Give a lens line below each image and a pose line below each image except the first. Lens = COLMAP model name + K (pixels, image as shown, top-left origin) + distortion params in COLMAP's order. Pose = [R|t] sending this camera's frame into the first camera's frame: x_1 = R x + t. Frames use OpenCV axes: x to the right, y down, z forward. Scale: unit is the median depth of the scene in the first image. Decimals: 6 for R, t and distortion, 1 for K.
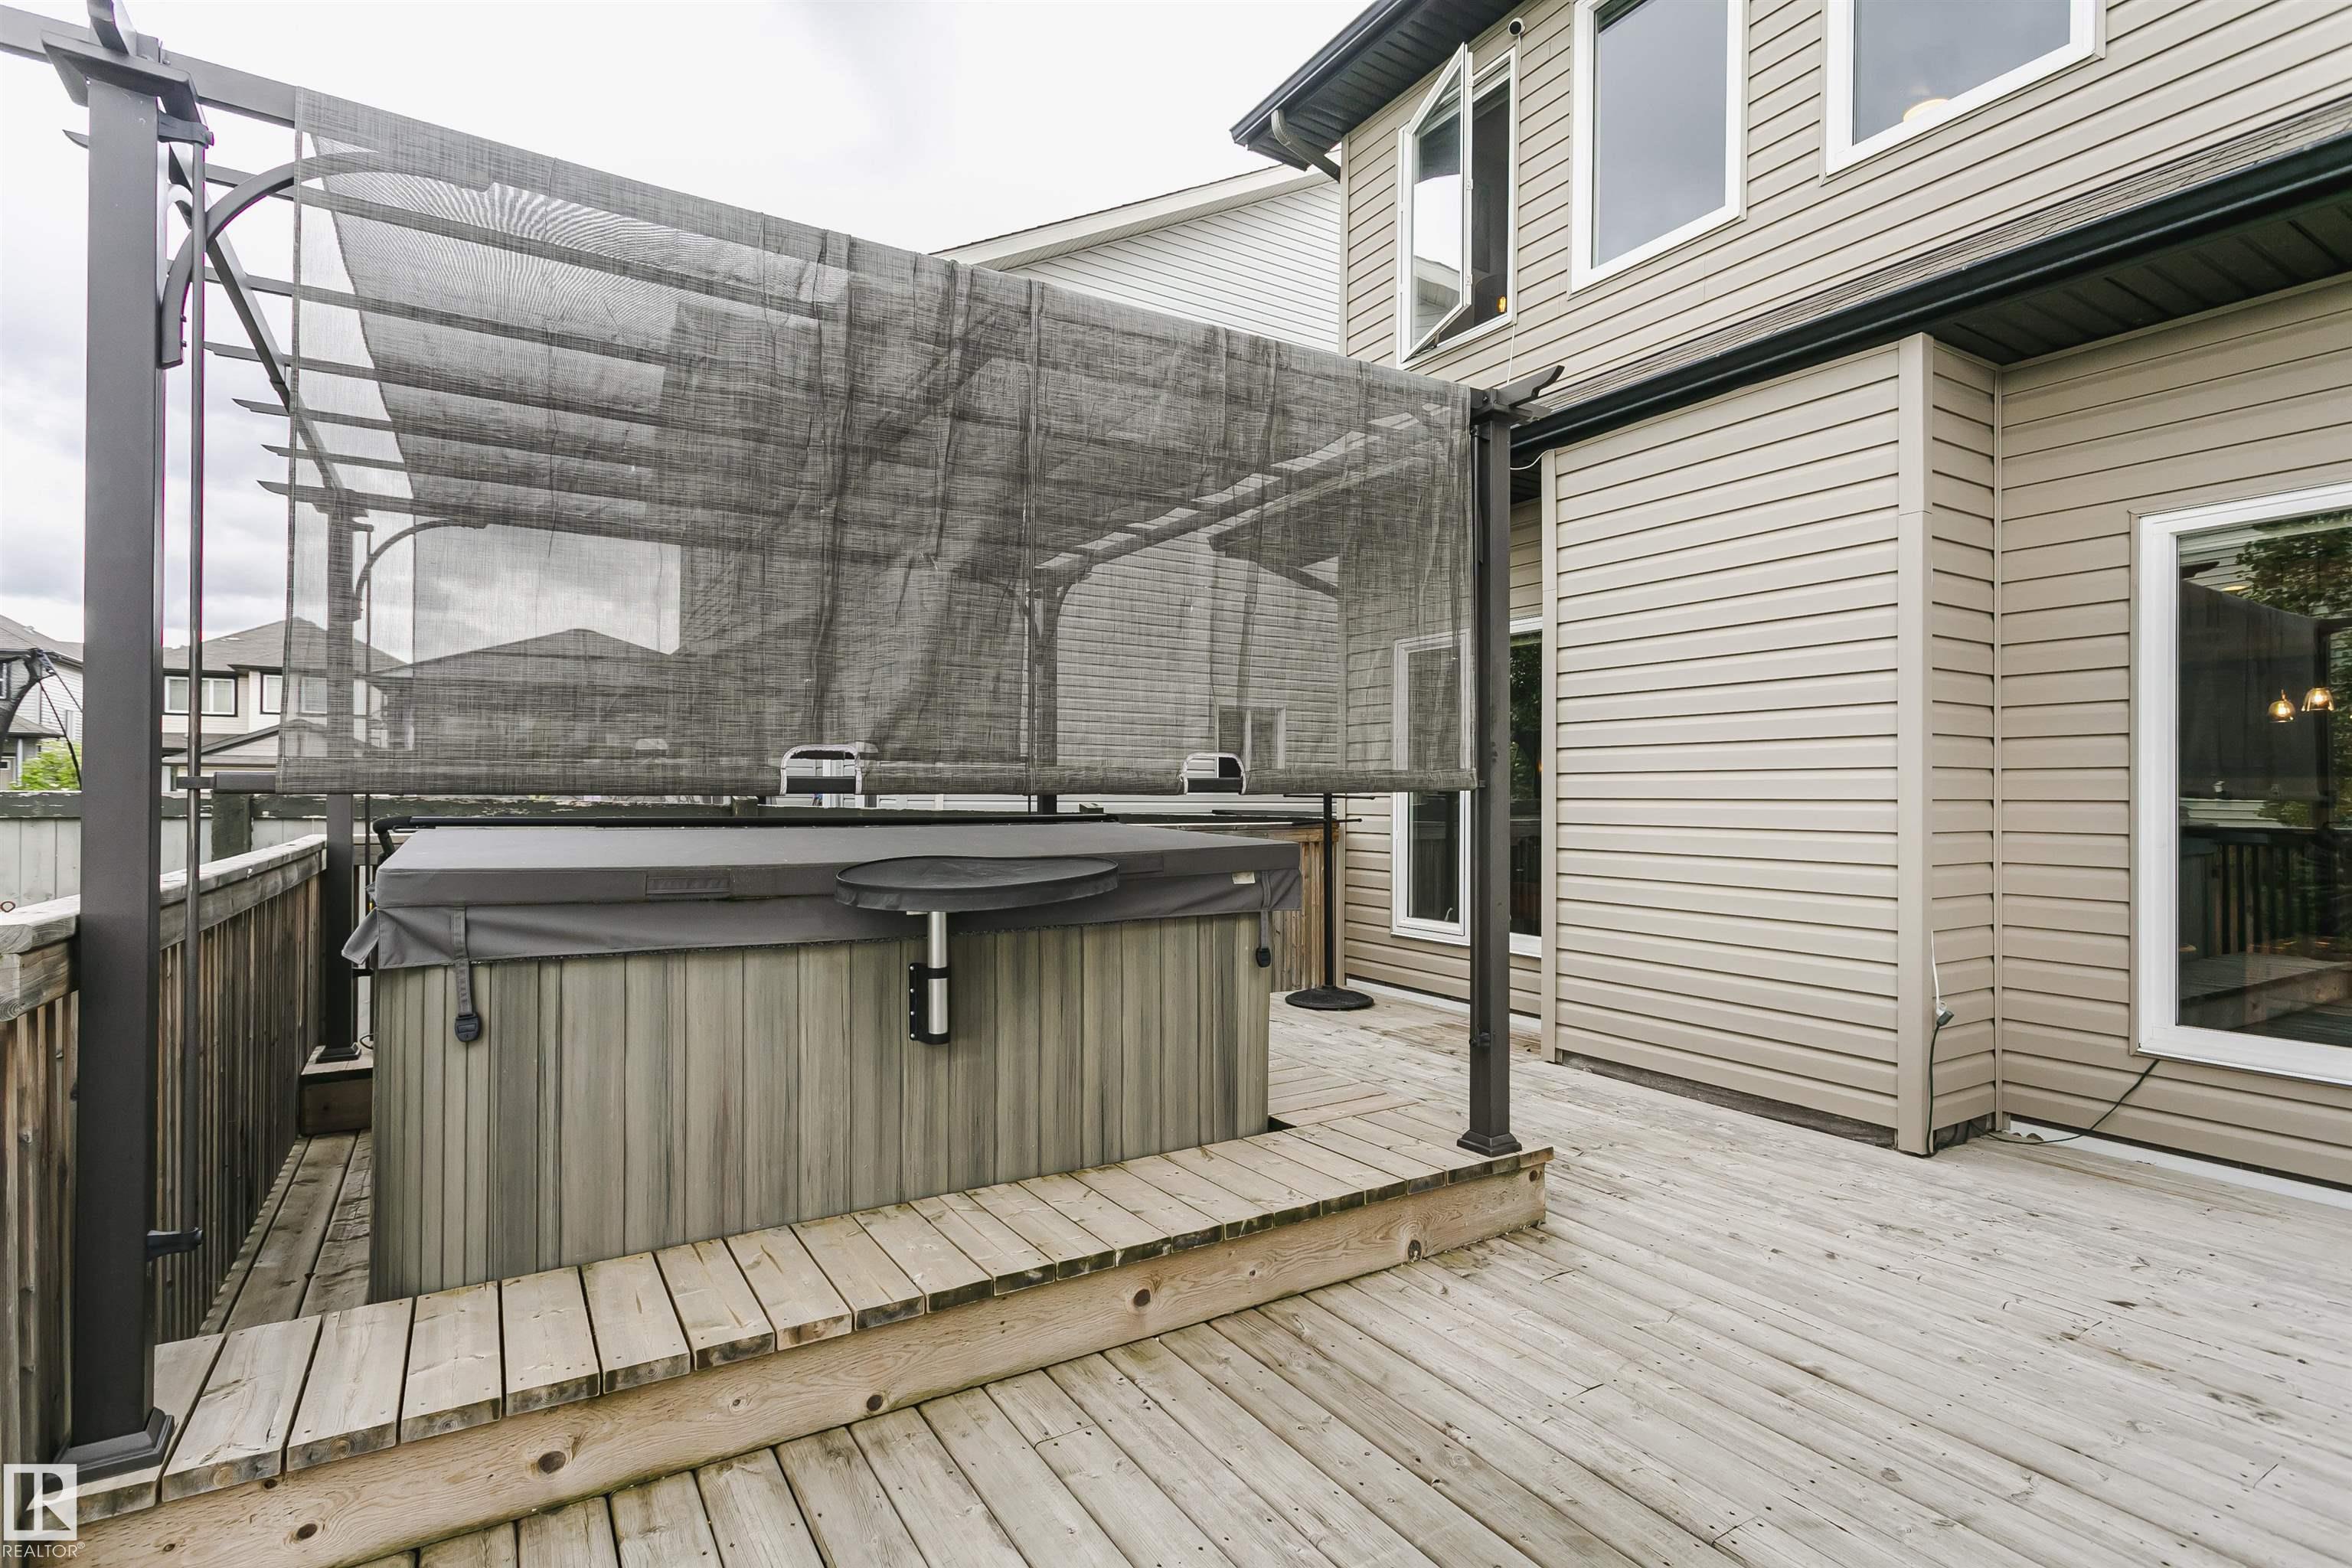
lens RADIAL K [[1118.8, 0, 1146.2], [0, 1118.8, 785.2], [0, 0, 1]] dist [0.003665, -0.000848]
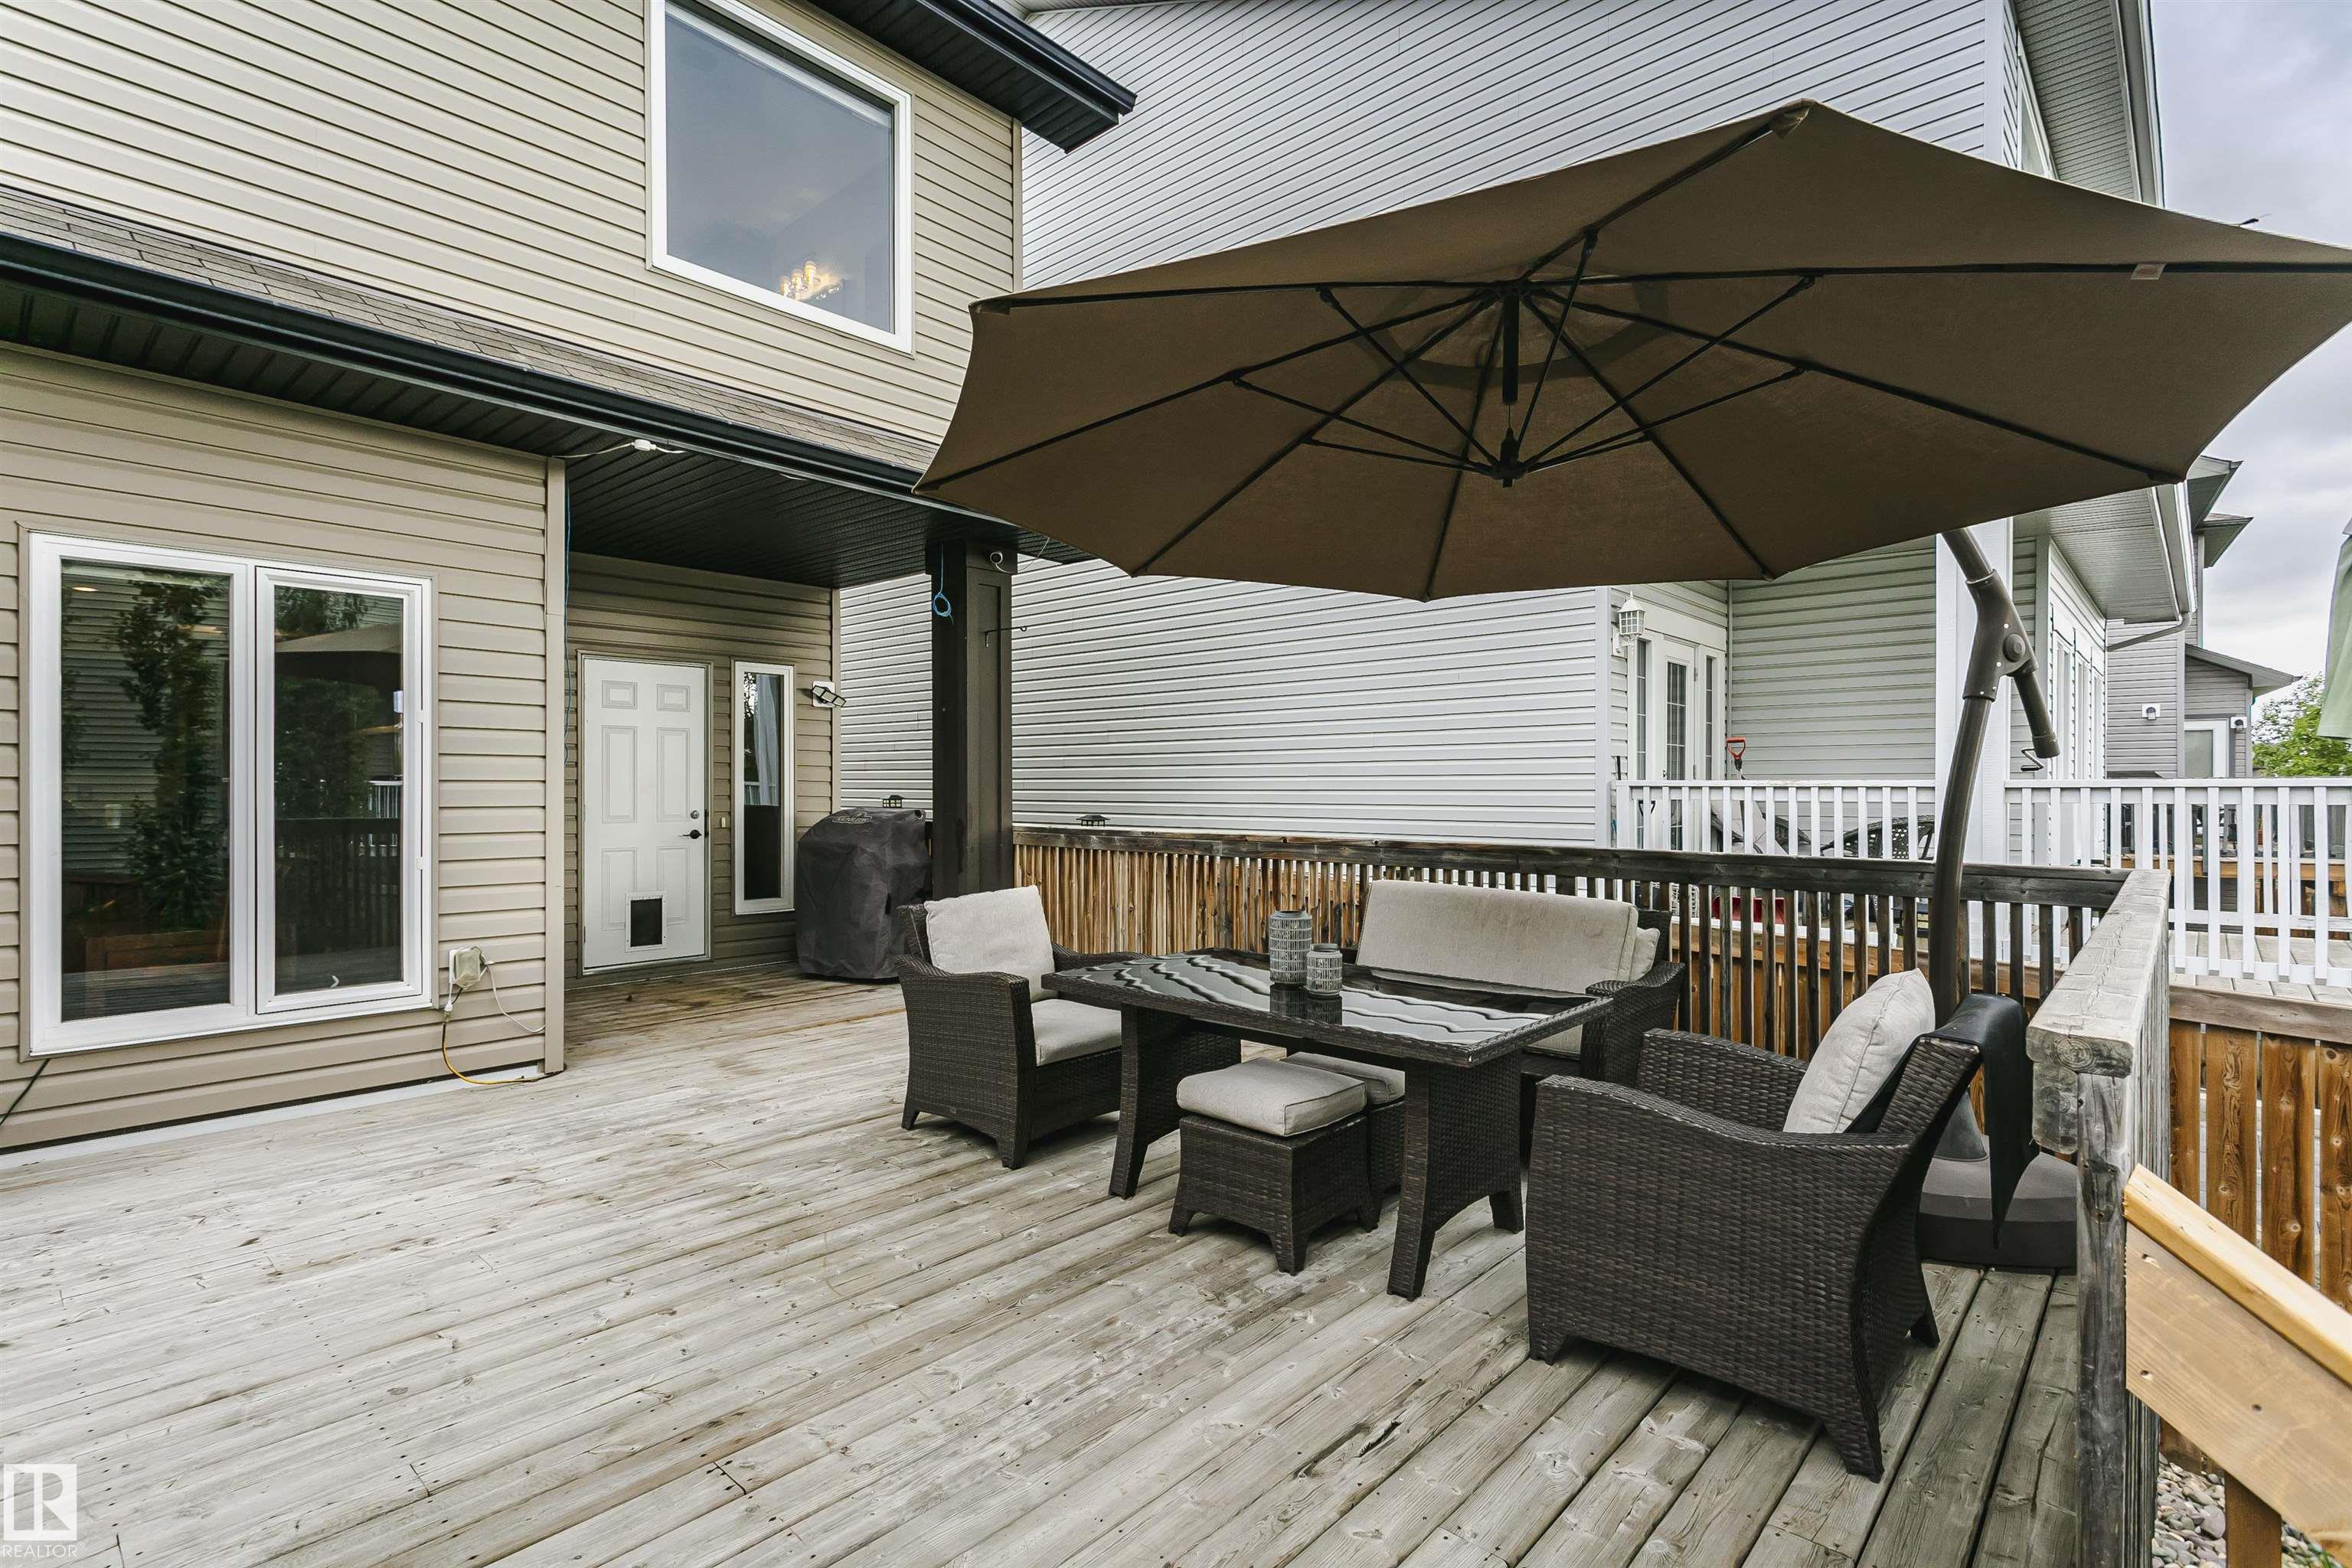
lens RADIAL K [[1118.8, 0, 1153.9], [0, 1118.8, 785.0], [0, 0, 1]] dist [0.003665, -0.000848]
pose [[-0.271361, -0.008789, 0.962438, -0.506794], [-0.006420, 0.999953, 0.007322, -0.032211], [-0.962456, -0.004192, -0.271404, 0.399570]]
